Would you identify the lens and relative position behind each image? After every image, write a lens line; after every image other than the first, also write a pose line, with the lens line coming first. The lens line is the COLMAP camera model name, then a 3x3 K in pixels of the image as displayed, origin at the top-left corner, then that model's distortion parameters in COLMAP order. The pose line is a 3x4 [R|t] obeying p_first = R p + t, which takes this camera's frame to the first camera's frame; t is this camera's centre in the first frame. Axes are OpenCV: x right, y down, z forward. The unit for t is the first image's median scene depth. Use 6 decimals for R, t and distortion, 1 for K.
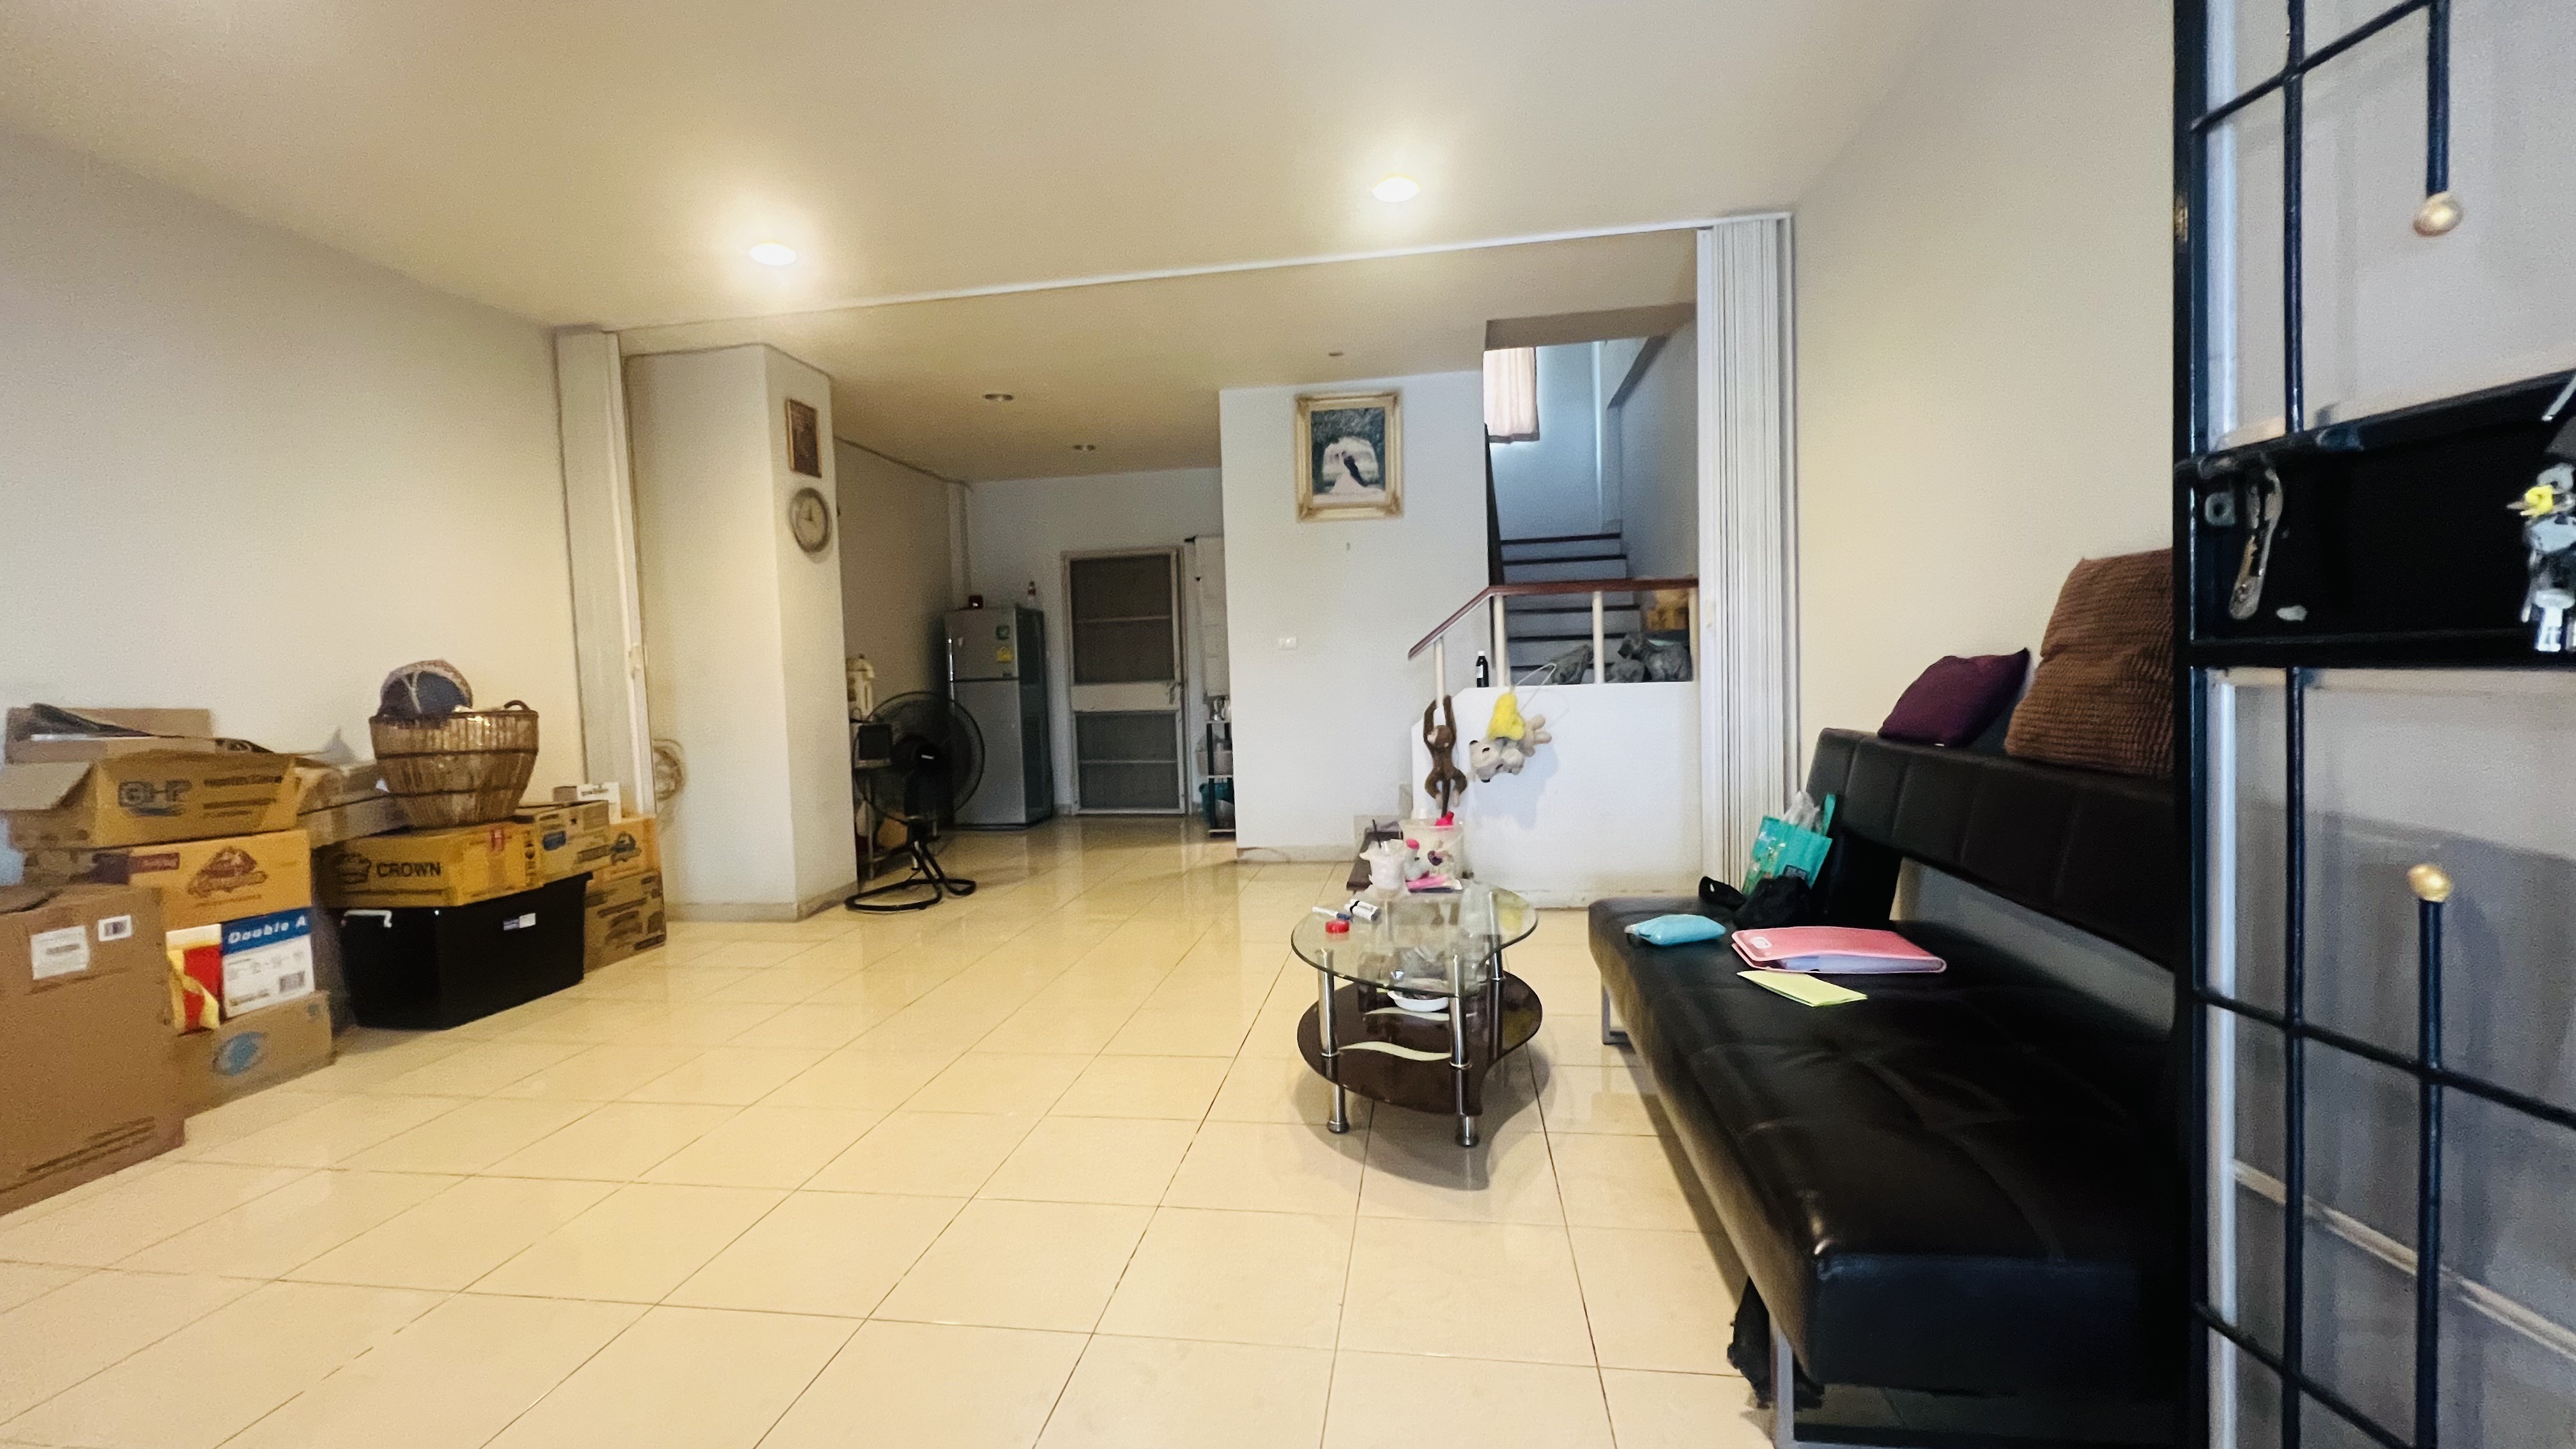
lens RADIAL K [[1035.2, 0, 1284.9], [0, 1035.2, 723.0], [0, 0, 1]] dist [-0.004899, -0.000069]
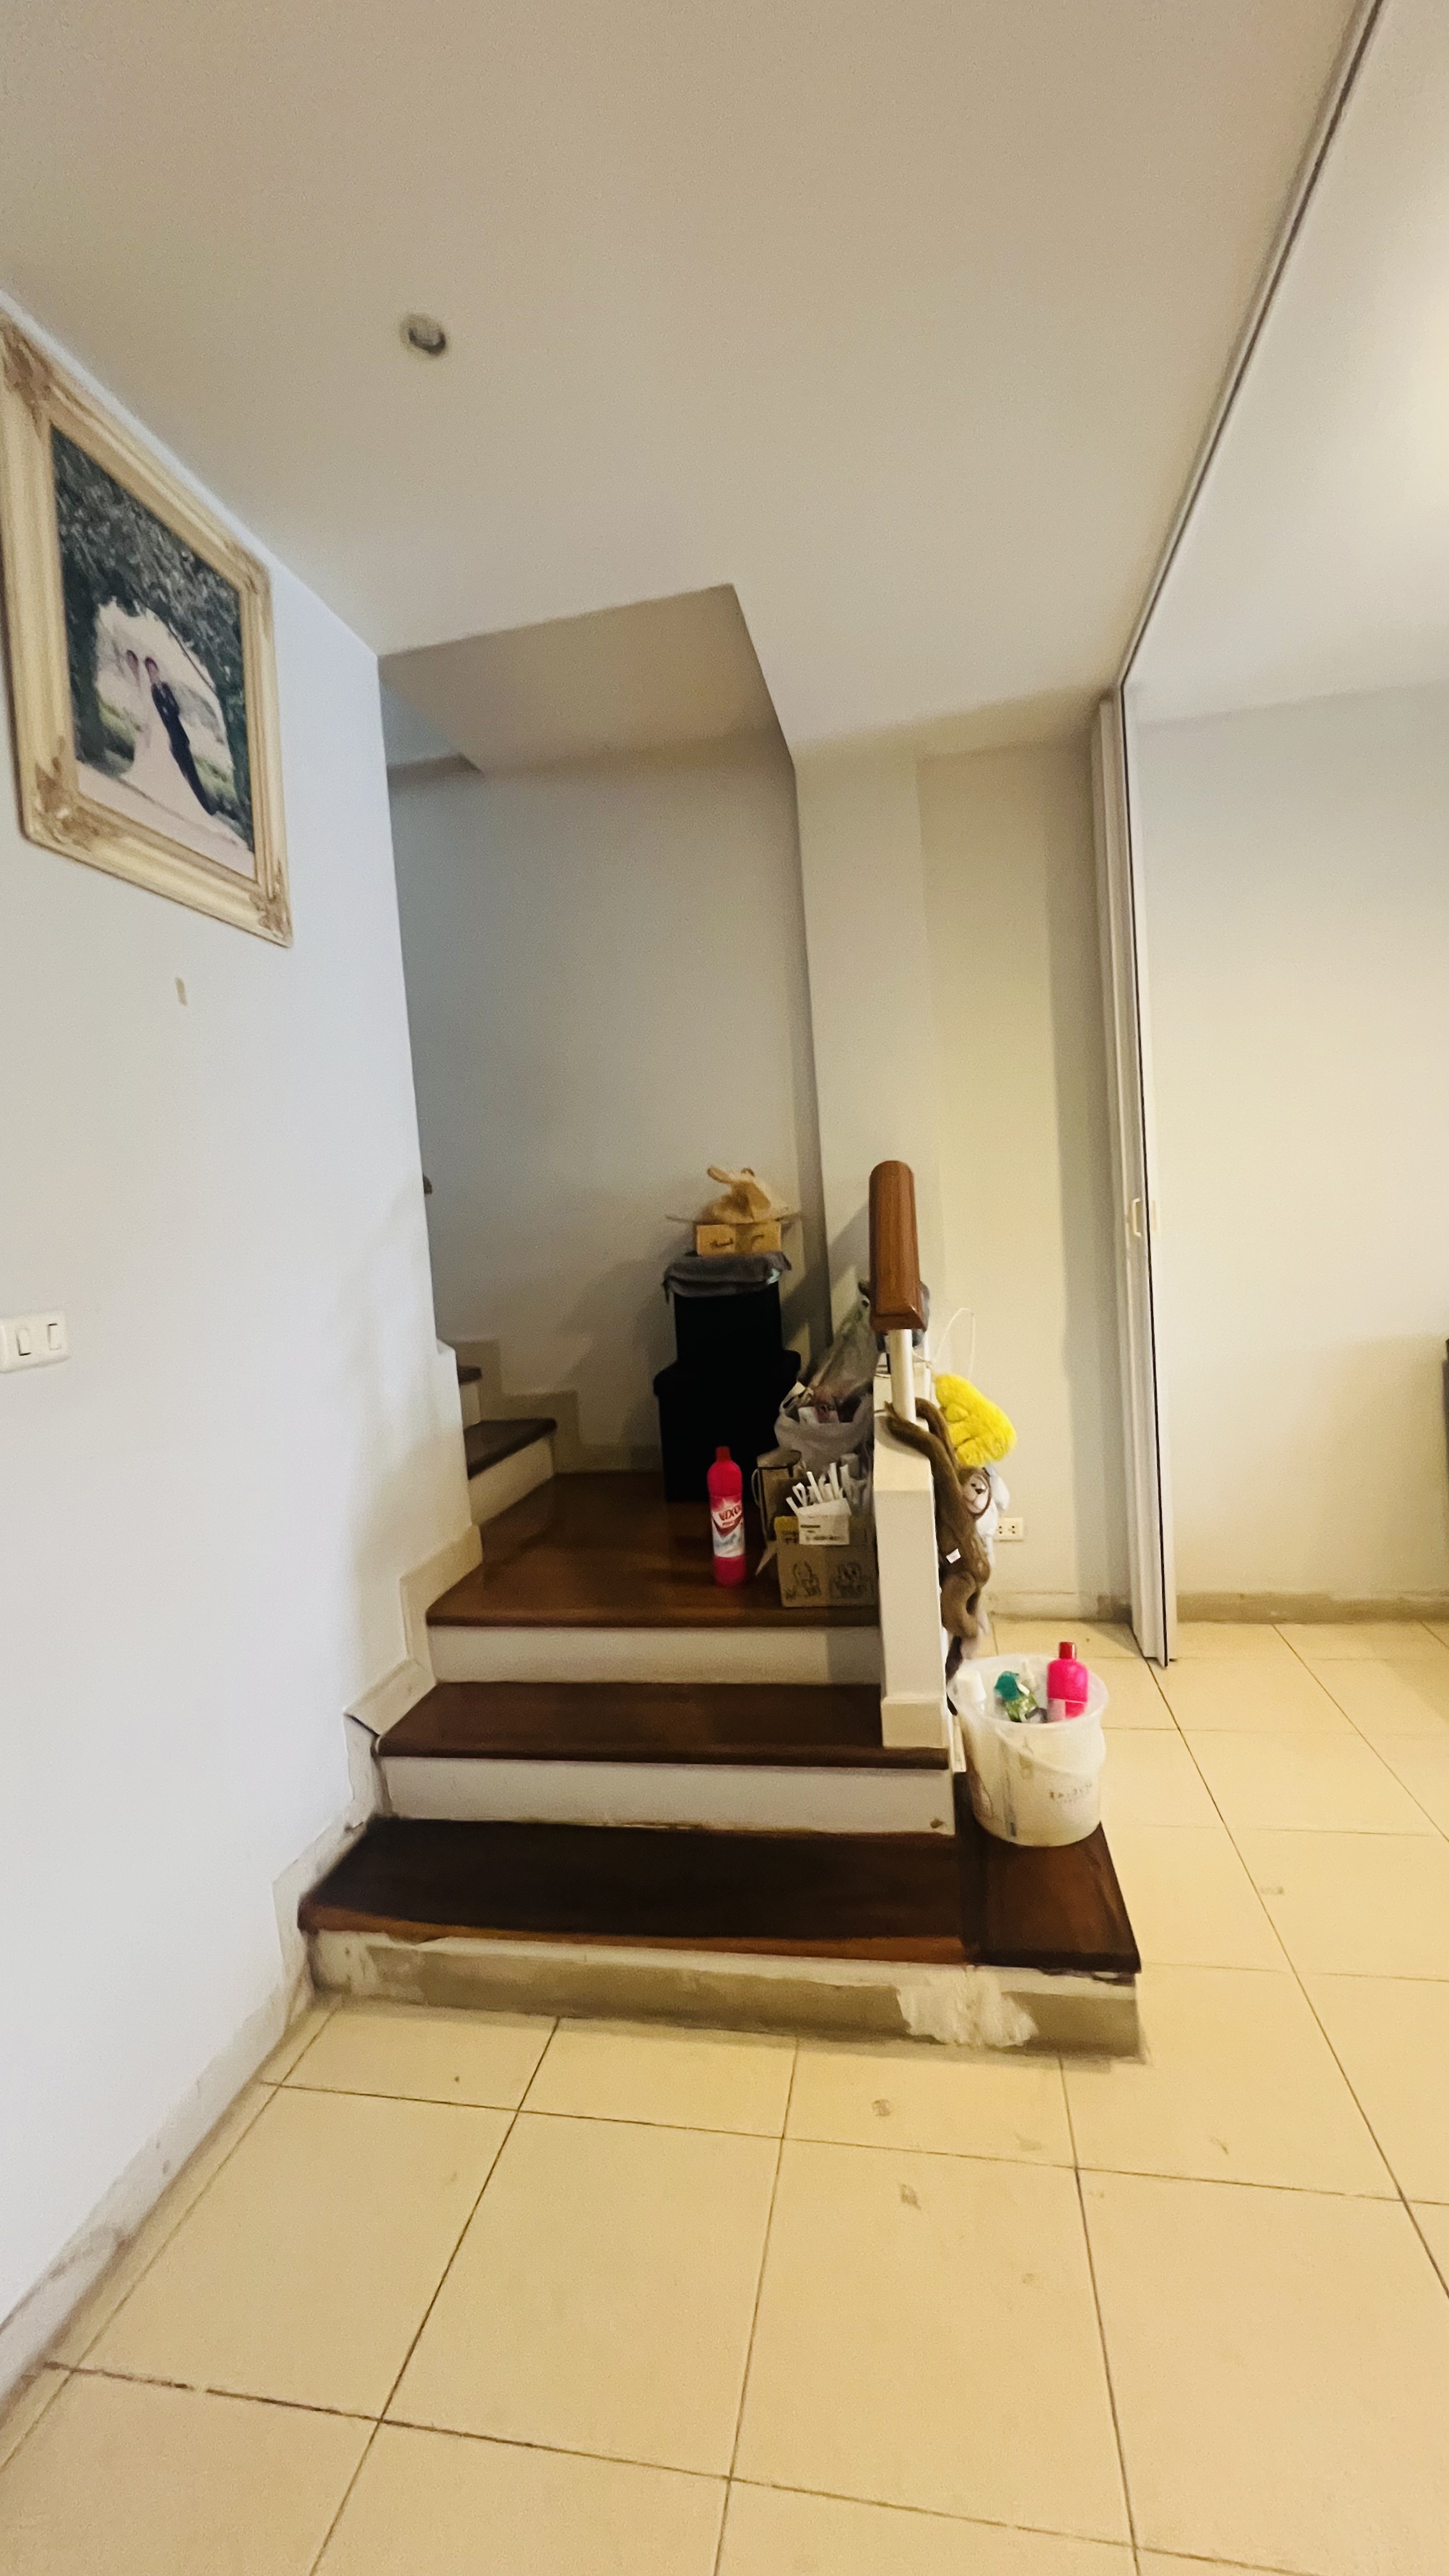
lens RADIAL K [[1035.2, 0, 732.0], [0, 1035.2, 1286.5], [0, 0, 1]] dist [-0.004899, -0.000069]
pose [[0.043610, -0.038396, 0.998311, -0.228044], [0.120505, 0.992168, 0.032896, -0.079239], [-0.991754, 0.118867, 0.047896, 0.846502]]
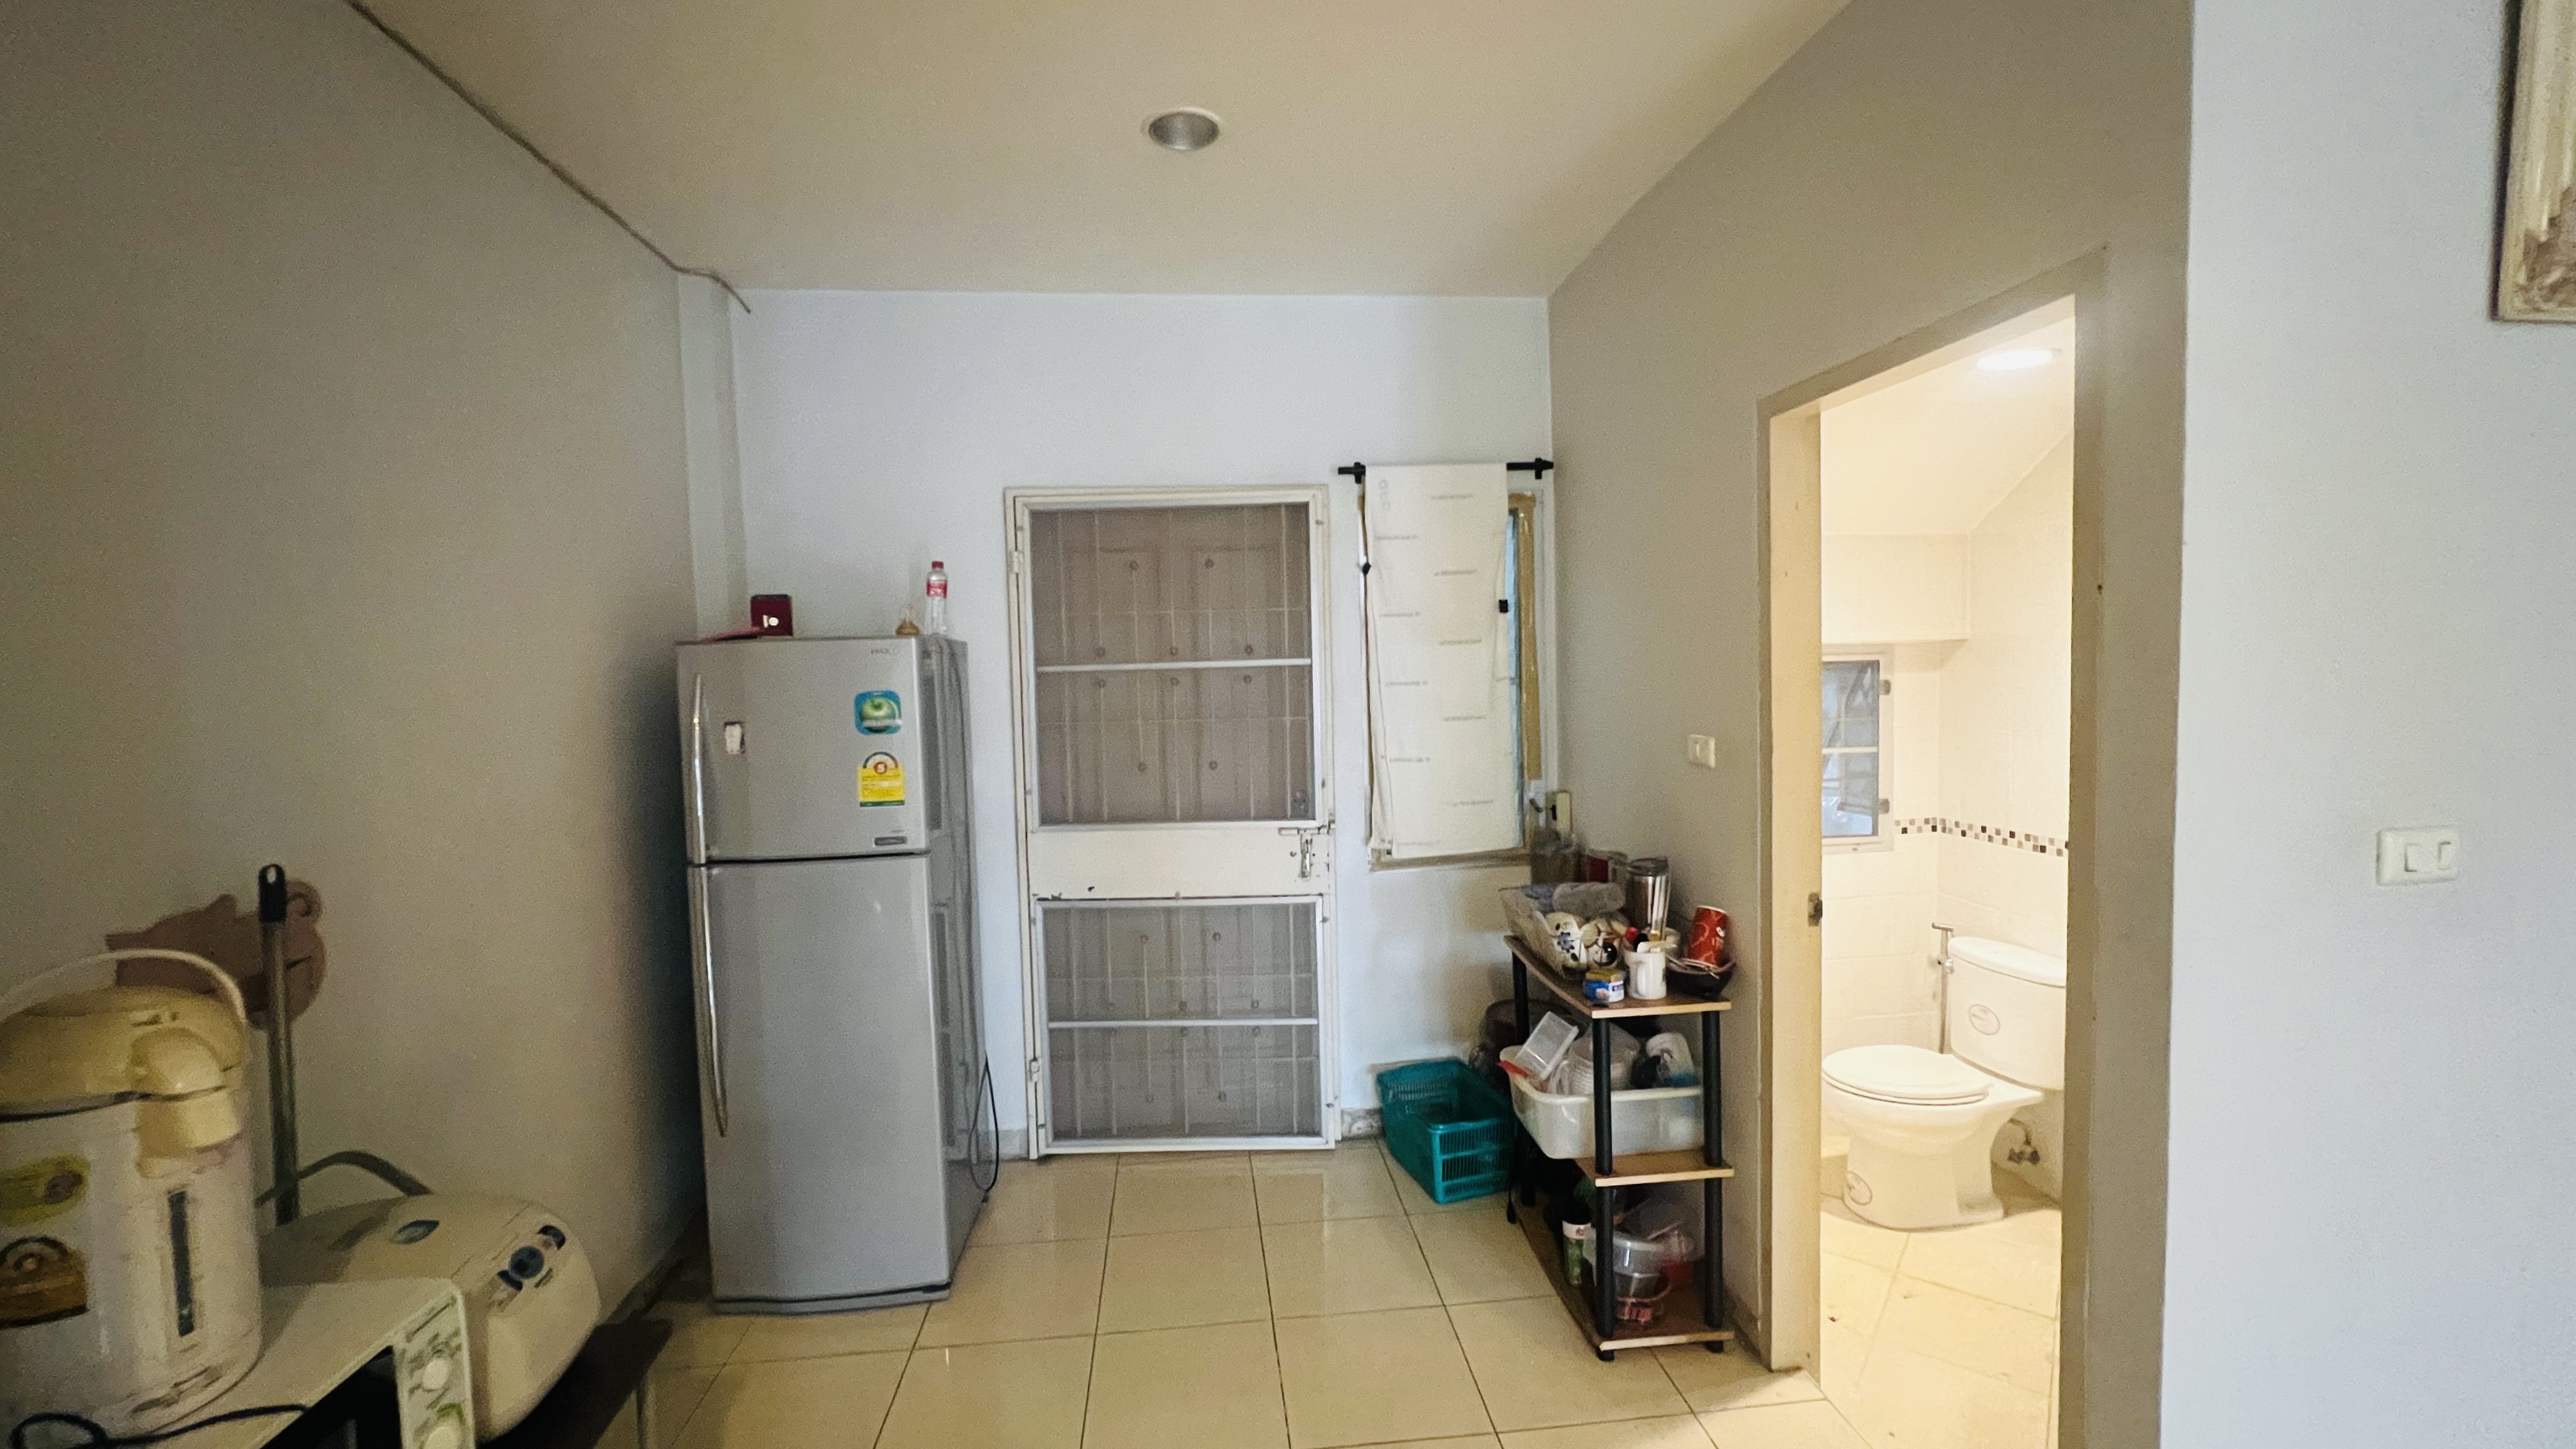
lens RADIAL K [[1035.2, 0, 1283.1], [0, 1035.2, 720.0], [0, 0, 1]] dist [-0.004899, -0.000069]
pose [[0.970354, -0.005848, 0.241619, -0.297973], [0.006939, 0.999969, -0.003664, -0.109717], [-0.241590, 0.005232, 0.970364, 0.857969]]
